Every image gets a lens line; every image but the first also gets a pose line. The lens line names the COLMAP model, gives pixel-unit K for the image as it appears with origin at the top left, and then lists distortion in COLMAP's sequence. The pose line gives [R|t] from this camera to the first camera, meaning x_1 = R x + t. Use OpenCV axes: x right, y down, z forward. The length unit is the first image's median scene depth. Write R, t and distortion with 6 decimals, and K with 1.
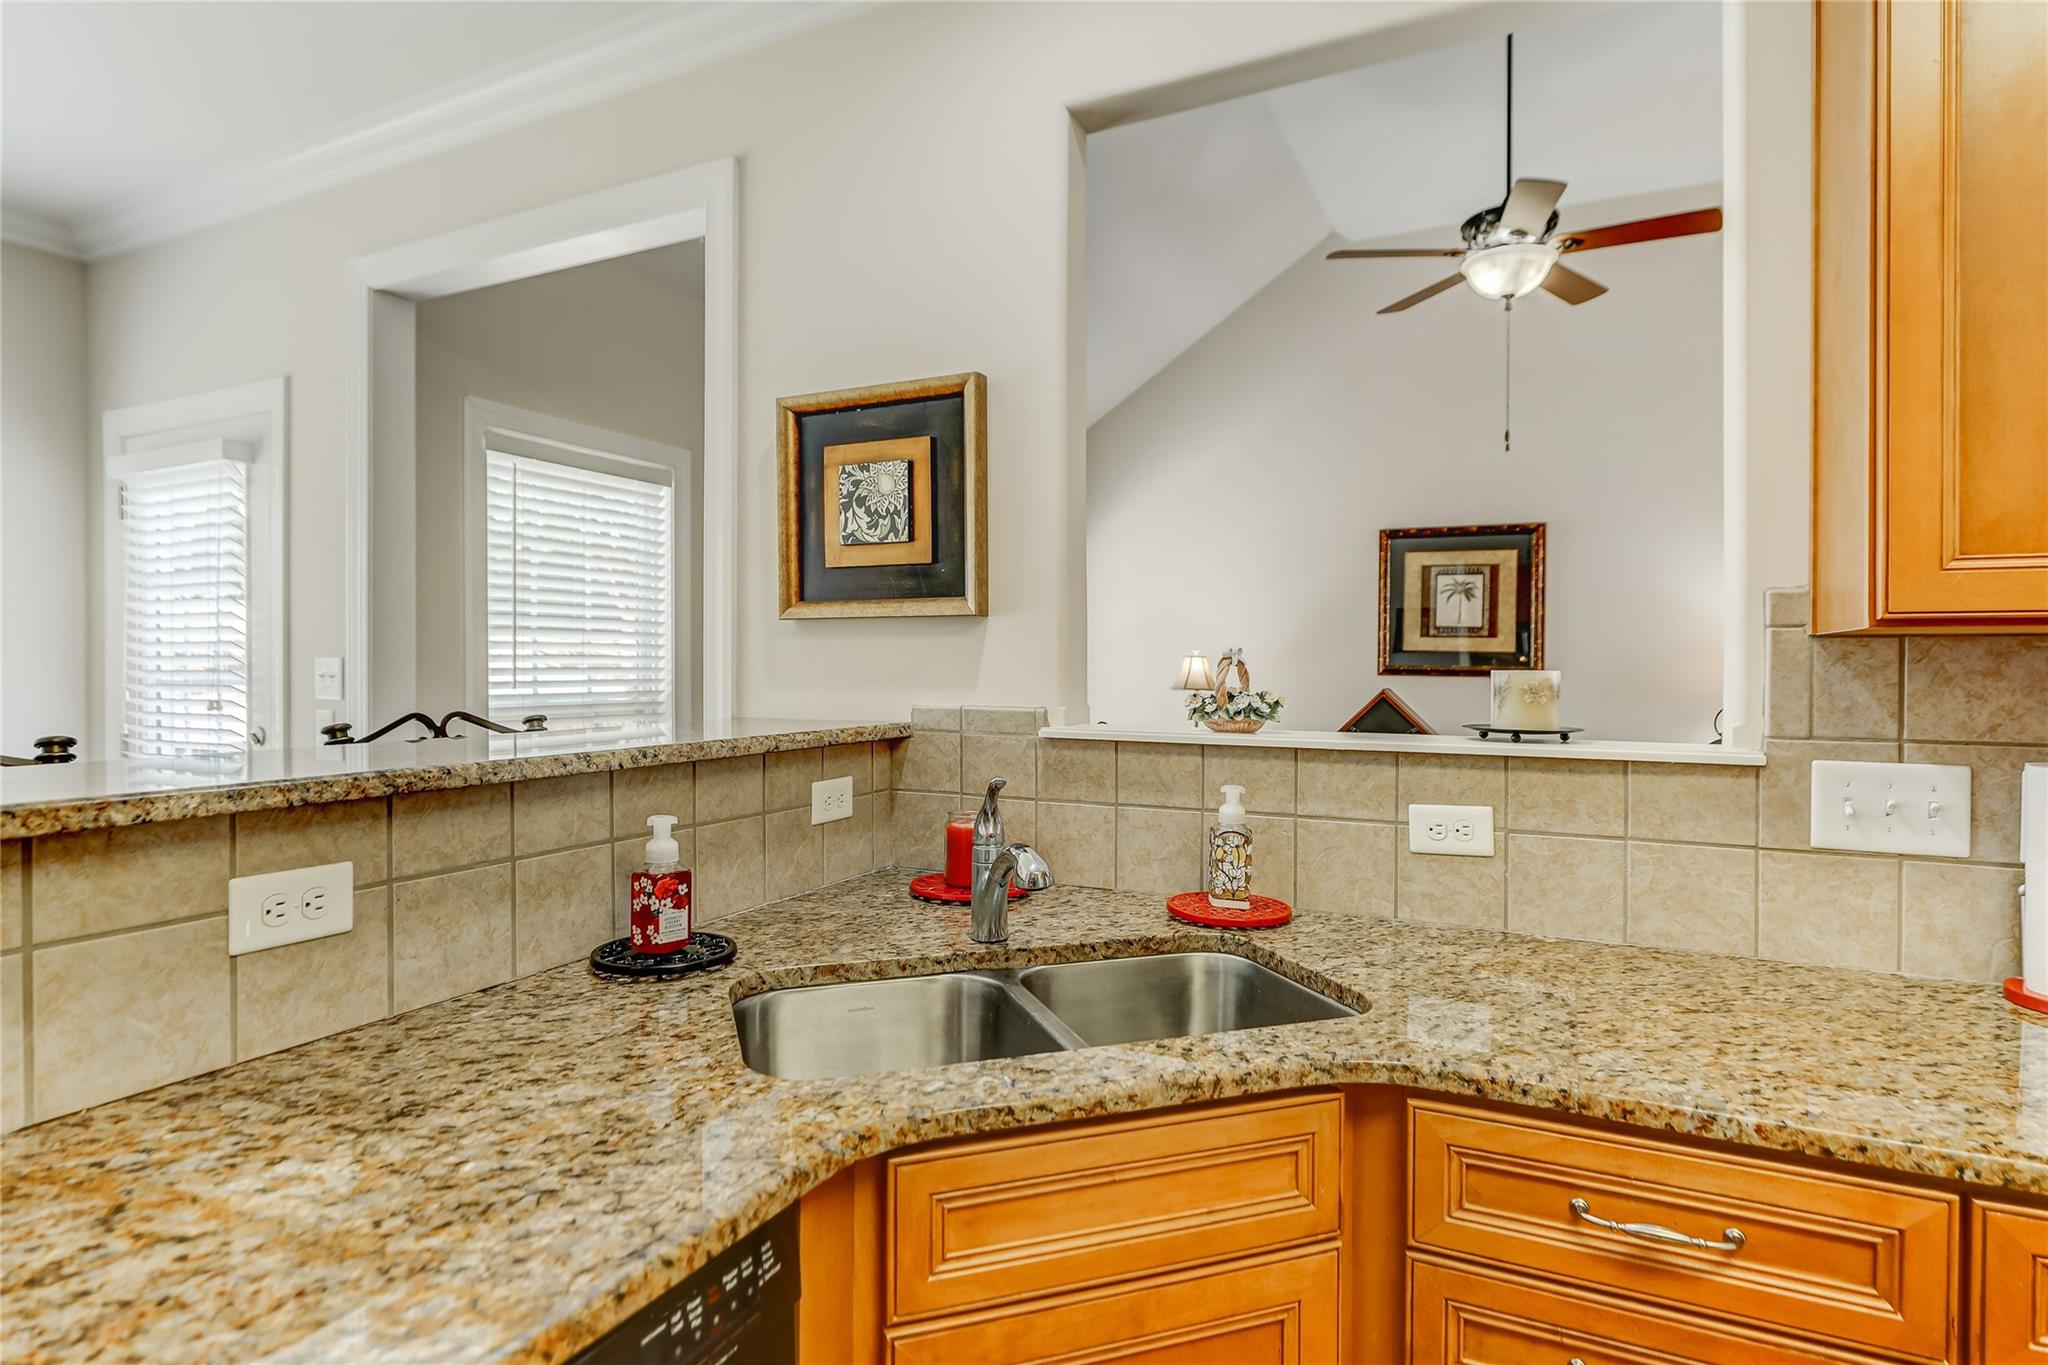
lens RADIAL K [[922.1, 0, 1033.8], [0, 922.1, 680.4], [0, 0, 1]] dist [-0.002746, -0.001548]
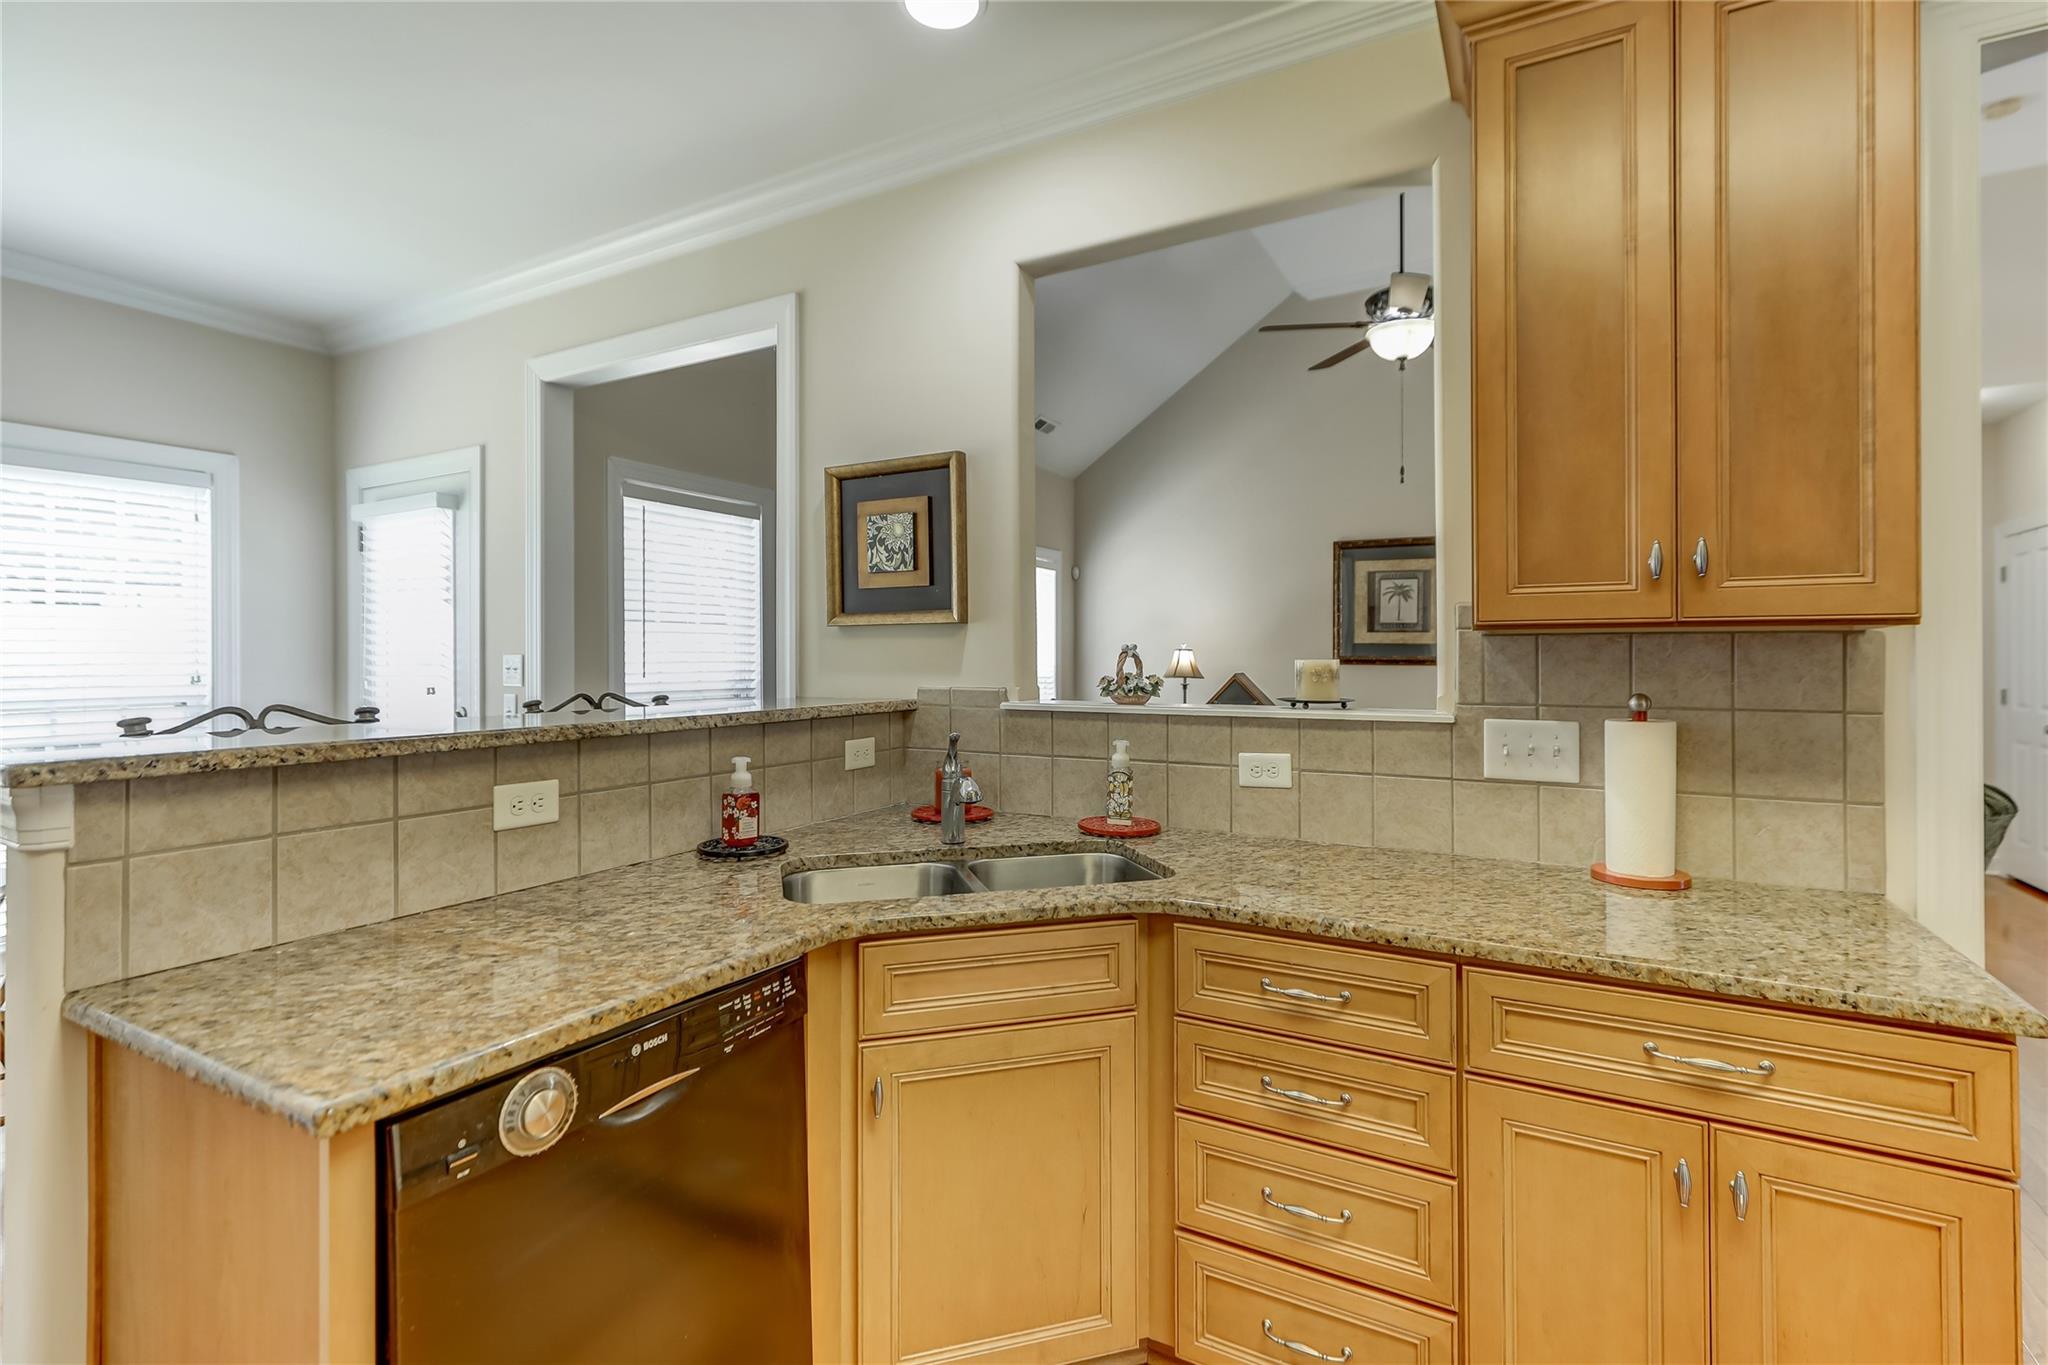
lens RADIAL K [[922.1, 0, 1024.5], [0, 922.1, 665.2], [0, 0, 1]] dist [-0.002746, -0.001548]
pose [[0.993697, -0.005101, -0.111980, 0.242909], [0.004153, 0.999954, -0.008697, 0.008924], [0.112019, 0.008177, 0.993672, -0.483407]]
